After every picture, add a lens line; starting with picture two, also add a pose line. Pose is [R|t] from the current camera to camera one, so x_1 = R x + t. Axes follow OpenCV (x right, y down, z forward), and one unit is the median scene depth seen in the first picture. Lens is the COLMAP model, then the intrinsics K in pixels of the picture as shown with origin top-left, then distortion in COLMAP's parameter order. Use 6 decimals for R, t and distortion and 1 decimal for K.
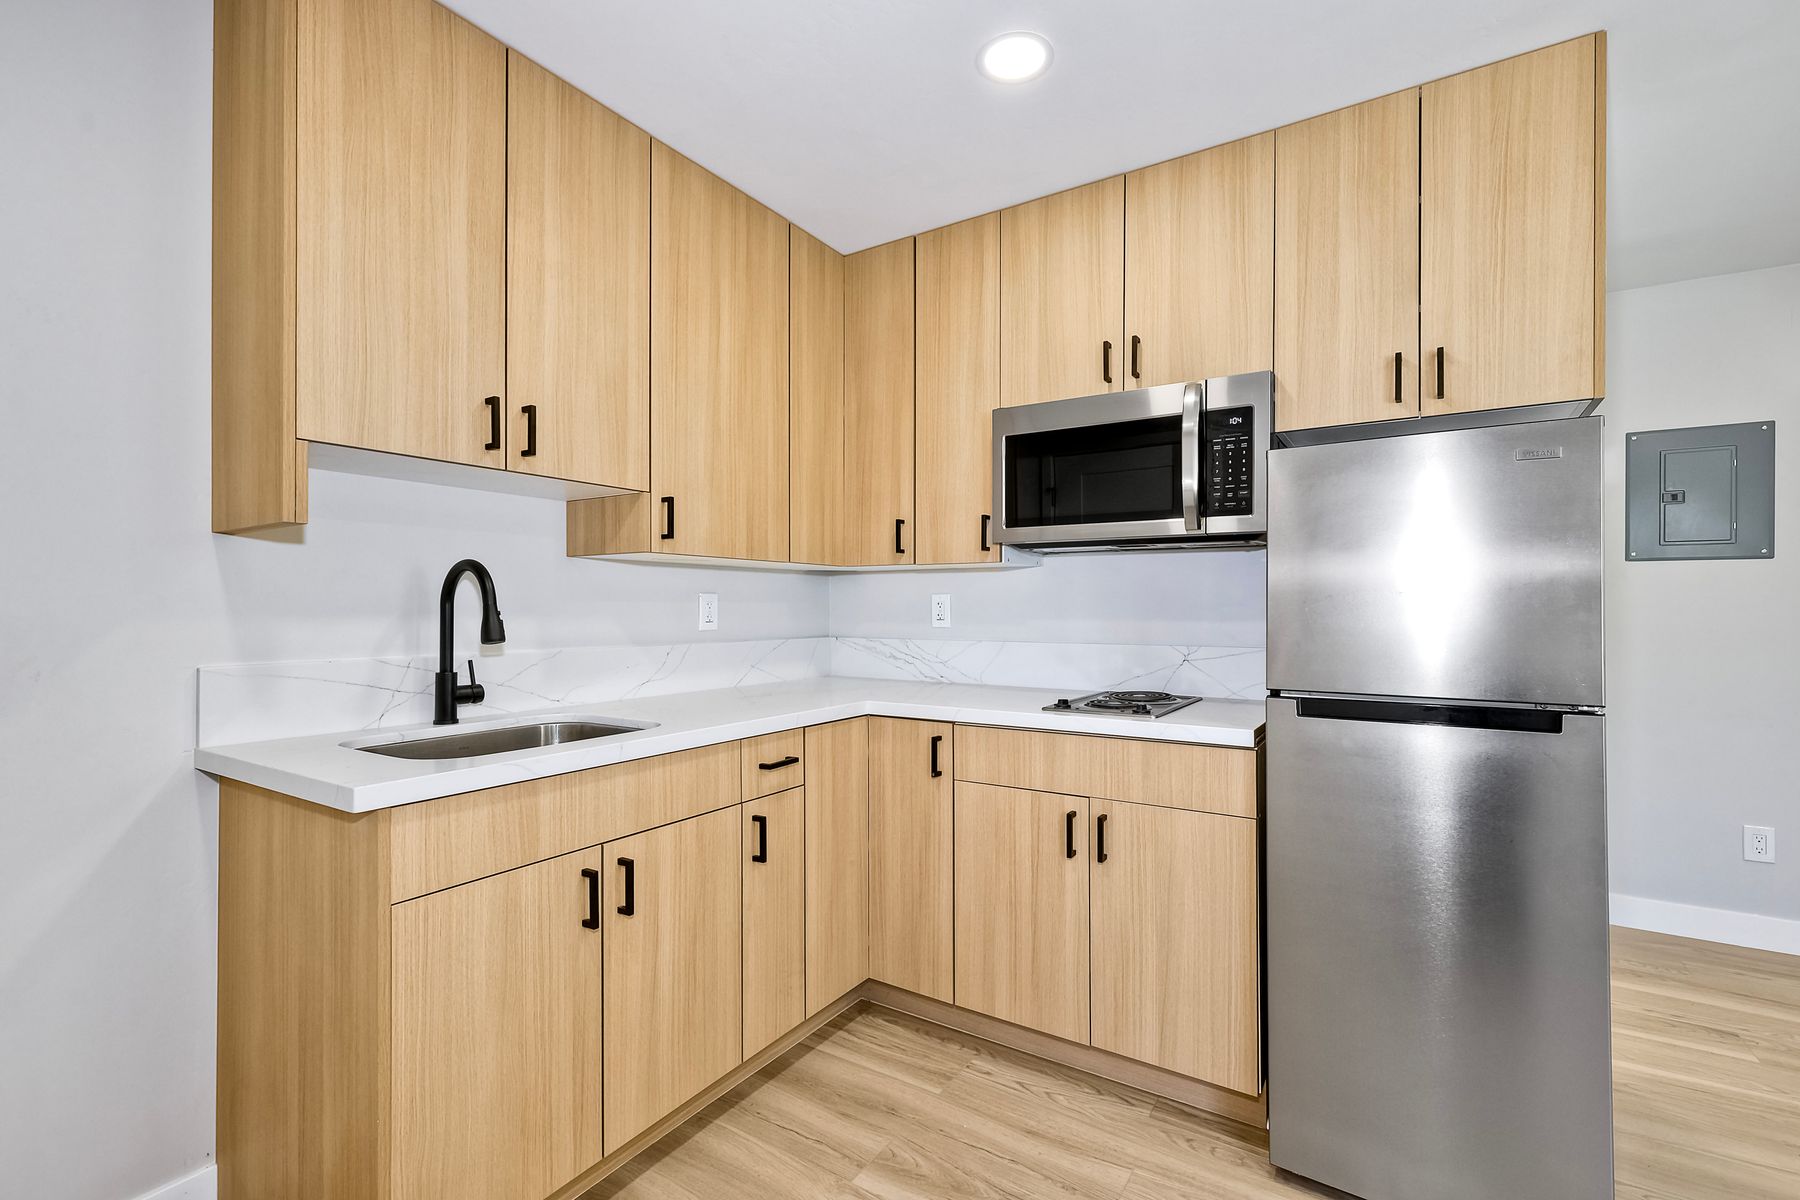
lens RADIAL K [[797.5, 0, 889.5], [0, 797.5, 602.1], [0, 0, 1]] dist [0.000791, 0.000075]
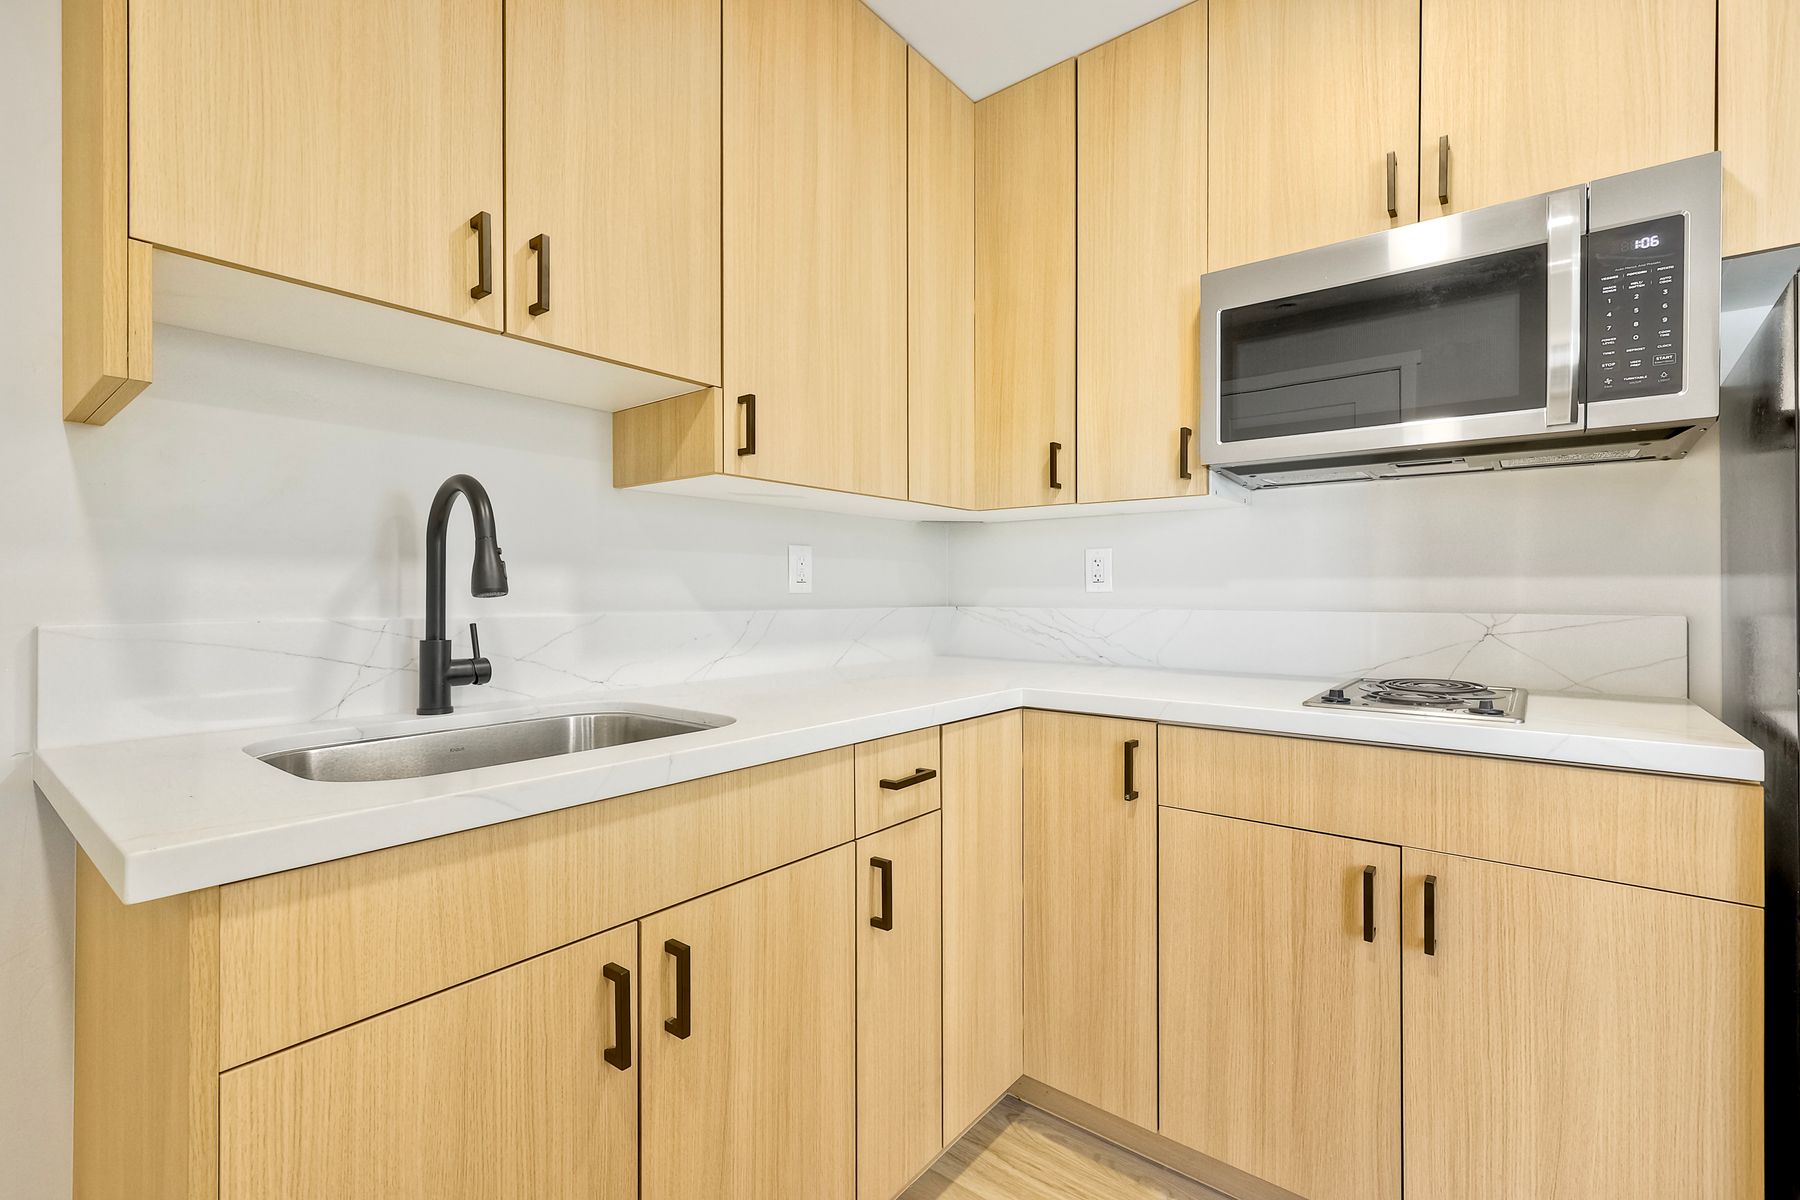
lens RADIAL K [[788.7, 0, 893.3], [0, 788.7, 595.8], [0, 0, 1]] dist [0.005685, 0.000316]
pose [[0.995484, 0.001637, -0.094913, -0.086575], [-0.000557, 0.999935, 0.011403, 0.038770], [0.094925, -0.011298, 0.995420, 0.330796]]
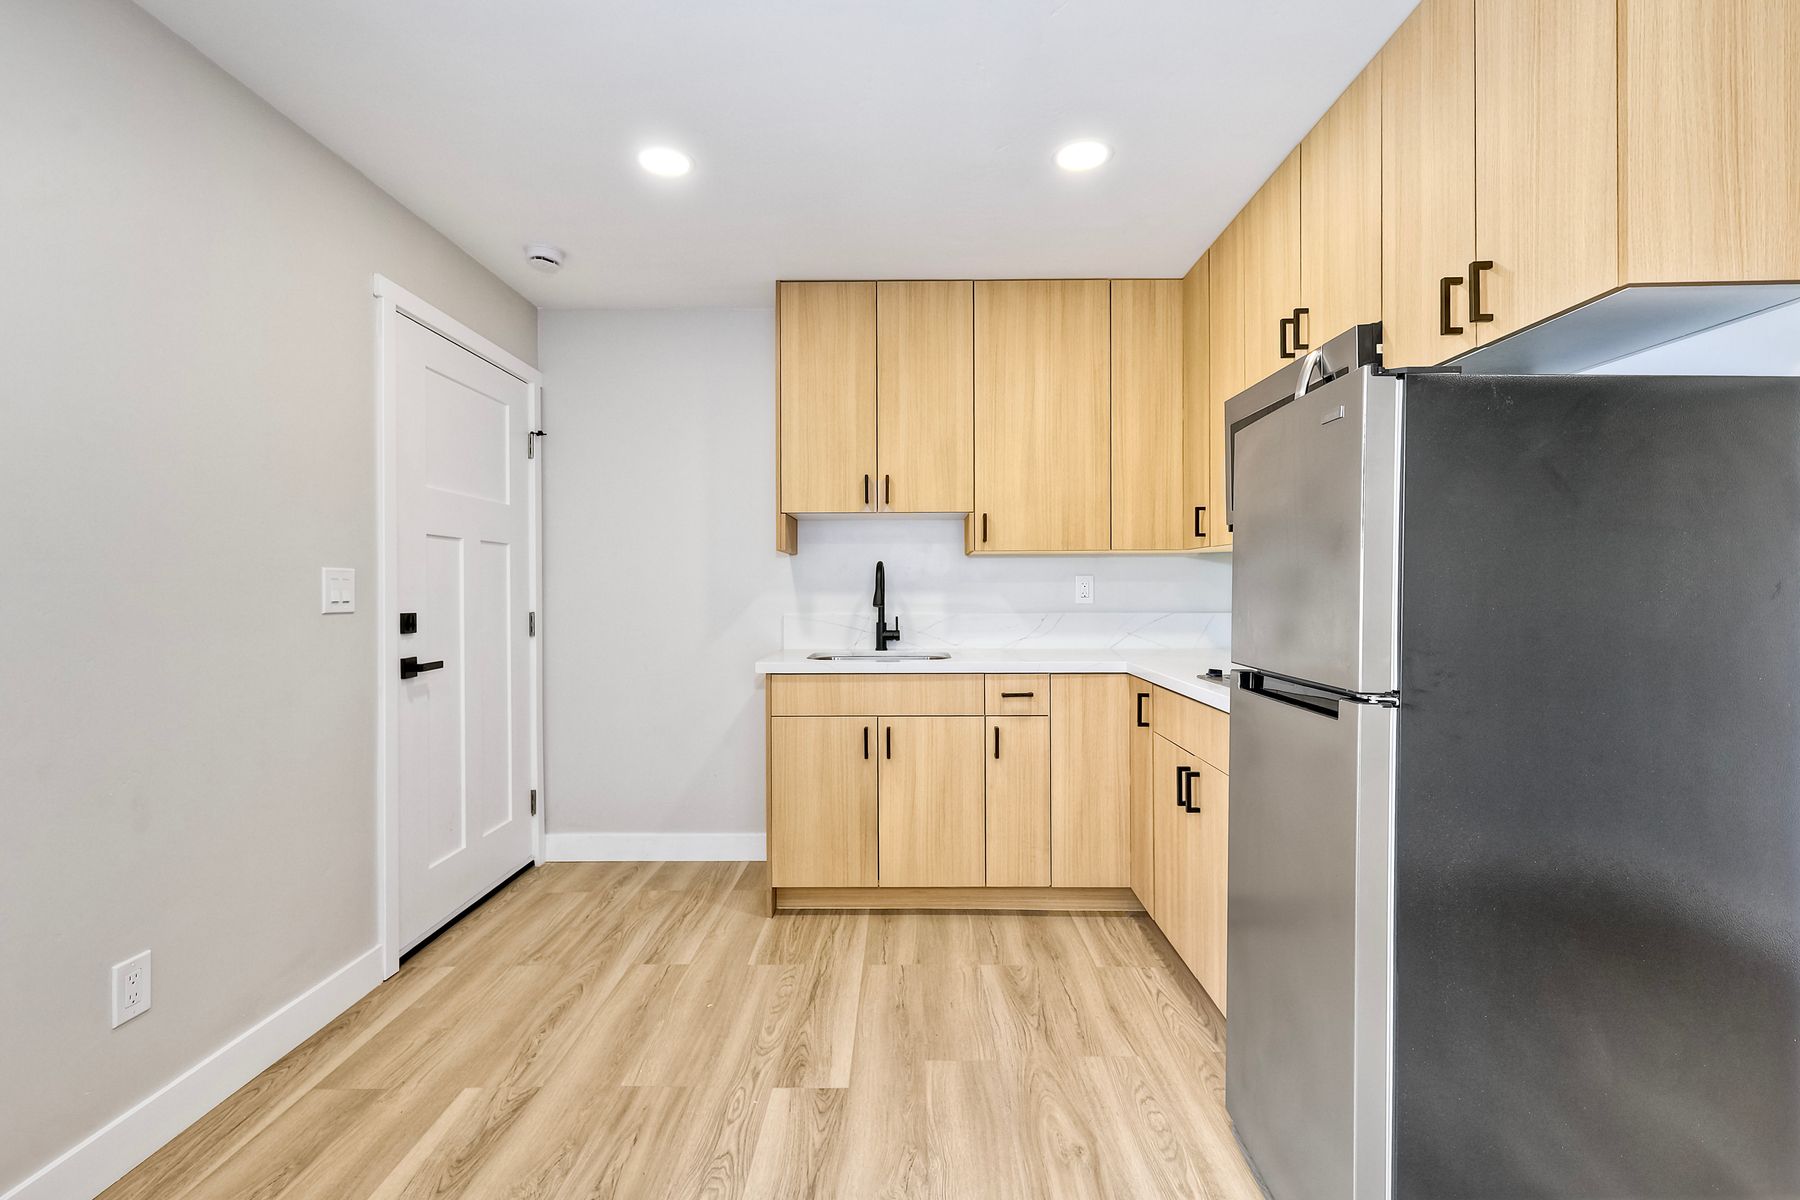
lens RADIAL K [[783.2, 0, 890.8], [0, 783.2, 590.8], [0, 0, 1]] dist [0.000941, -0.000041]
pose [[0.527649, 0.000094, -0.849462, 0.926720], [0.010583, 0.999922, 0.006685, 0.002769], [0.849396, -0.012518, 0.527607, 0.063843]]
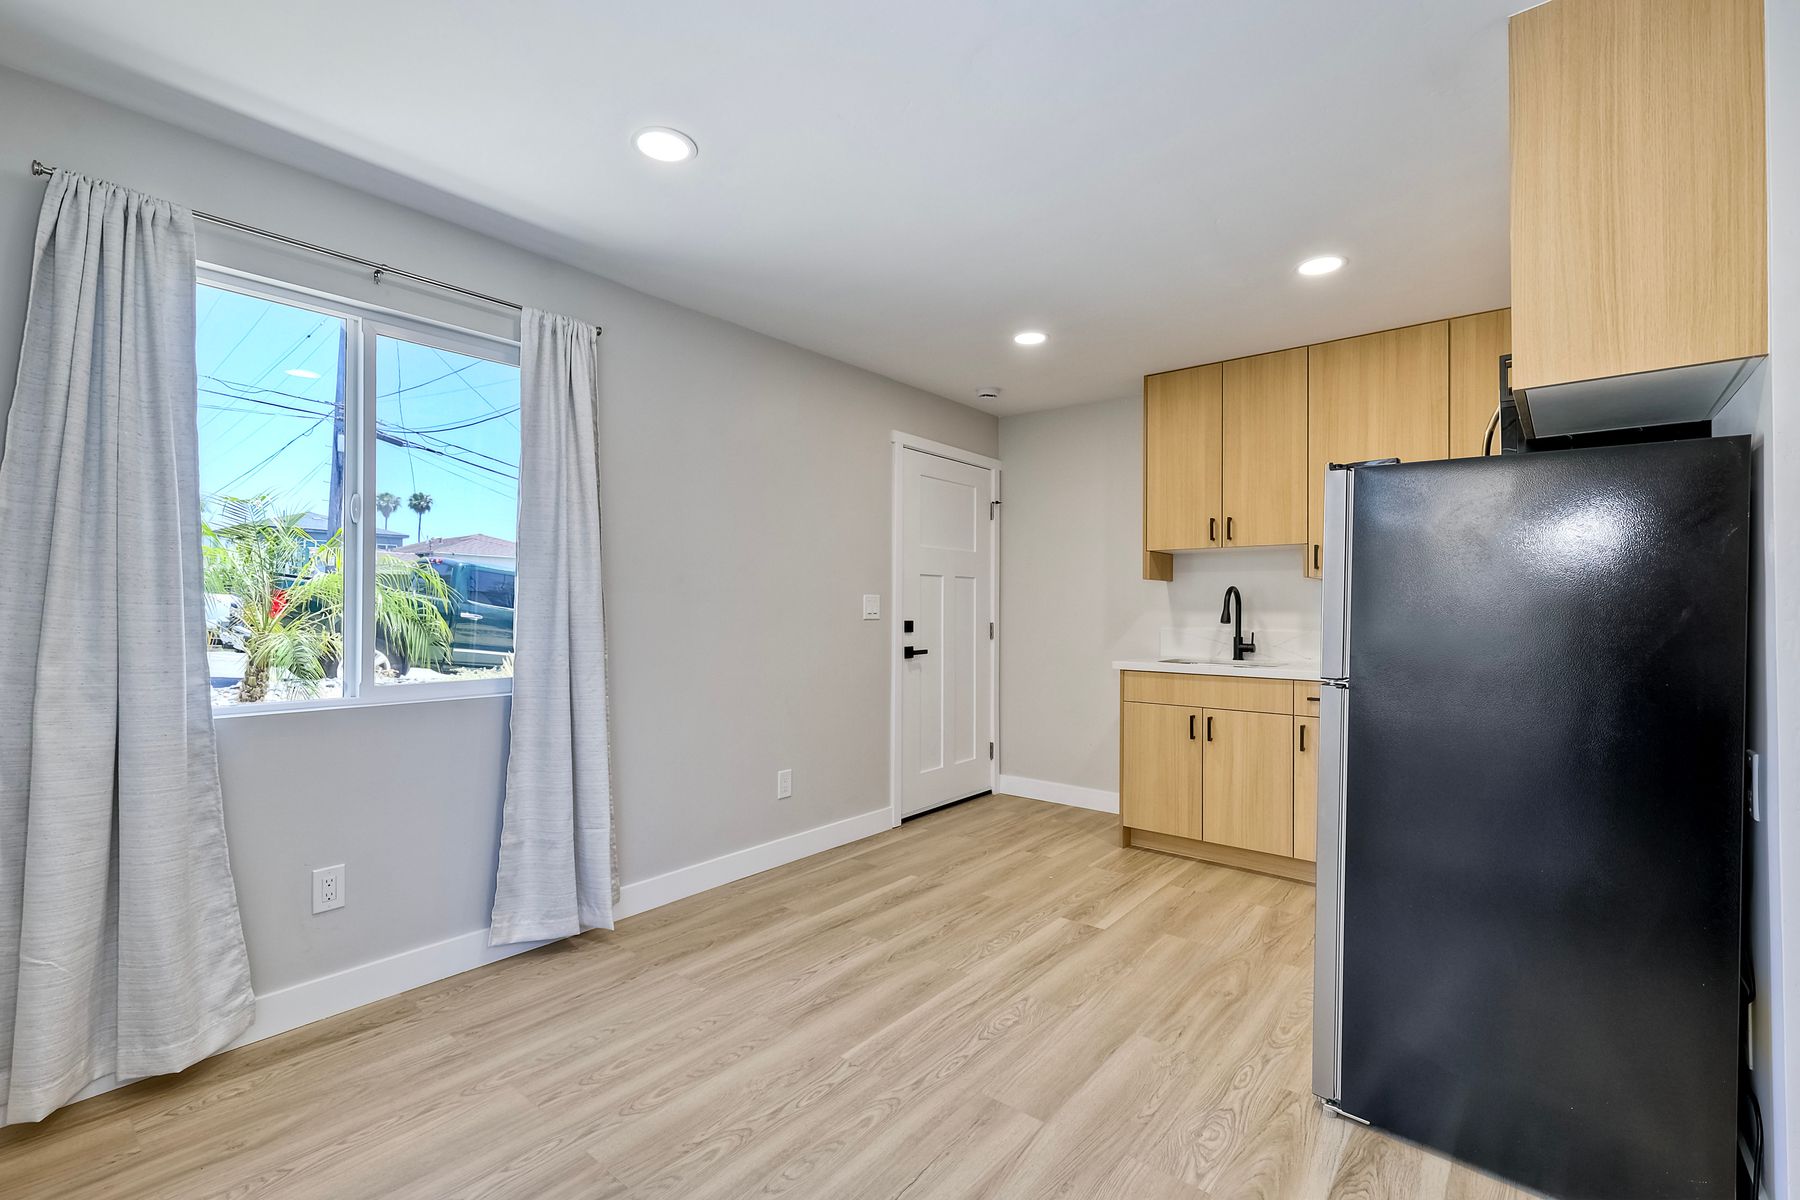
lens RADIAL K [[761.8, 0, 900.0], [0, 761.8, 600.0], [0, 0, 1]] dist [0.000534, 0.000027]
pose [[-0.120789, -0.011466, -0.992612, 1.557200], [0.003365, 0.999923, -0.011960, 0.006596], [0.992672, -0.004785, -0.120742, 0.302450]]
